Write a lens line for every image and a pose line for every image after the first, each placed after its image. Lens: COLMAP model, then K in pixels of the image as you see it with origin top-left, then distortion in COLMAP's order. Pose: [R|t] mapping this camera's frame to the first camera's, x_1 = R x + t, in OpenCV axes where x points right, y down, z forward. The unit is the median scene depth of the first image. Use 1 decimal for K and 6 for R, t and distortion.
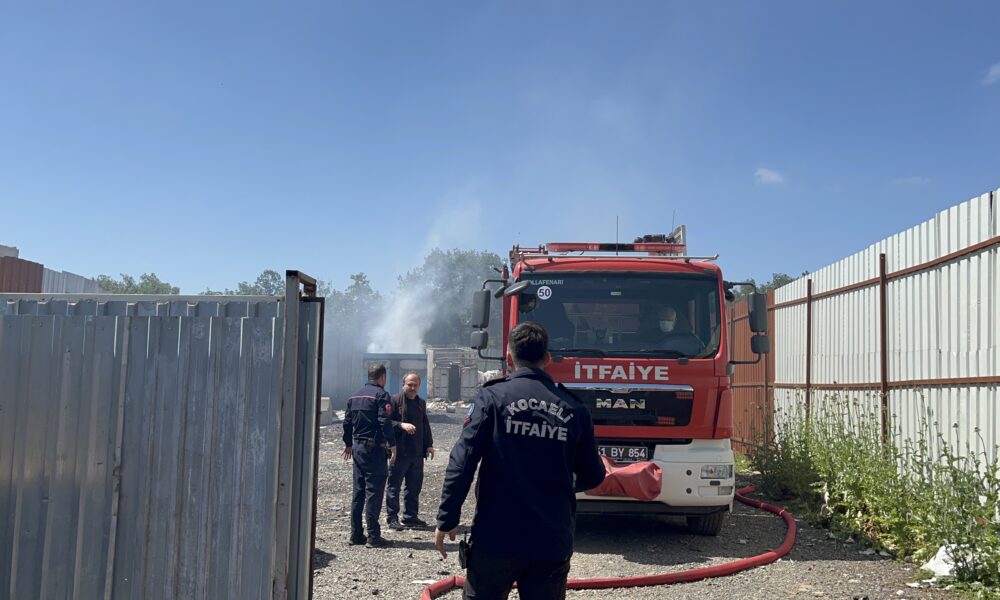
lens RADIAL K [[943.7, 0, 500.0], [0, 943.7, 300.0], [0, 0, 1]] dist [0.051299, -0.168942]
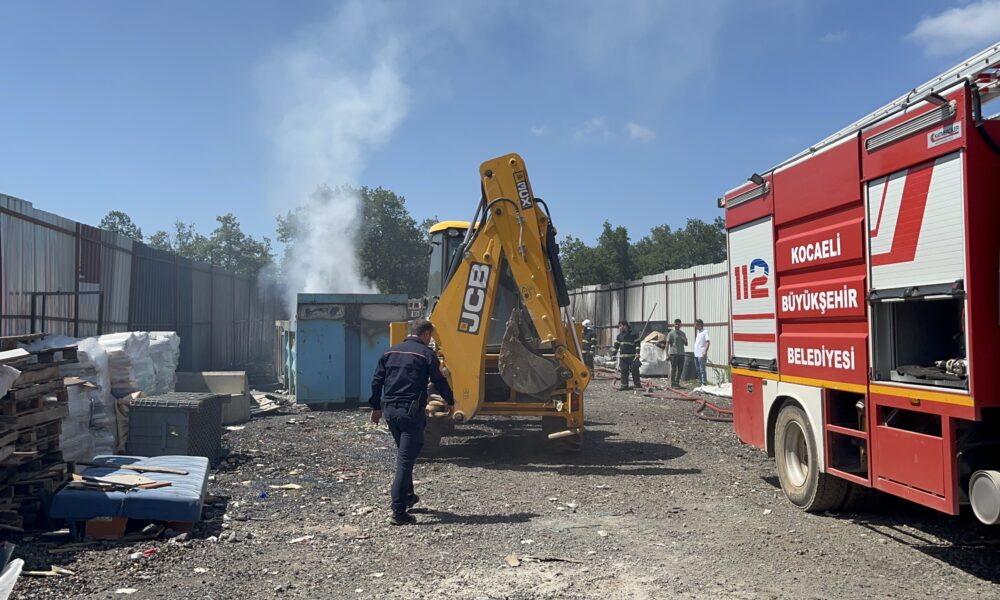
lens RADIAL K [[926.7, 0, 500.0], [0, 926.7, 300.0], [0, 0, 1]] dist [0.054333, 0.000753]
pose [[0.988598, -0.012028, 0.150096, -0.031326], [0.004782, 0.998810, 0.048544, 0.009486], [-0.150501, -0.047273, 0.987479, 0.119445]]
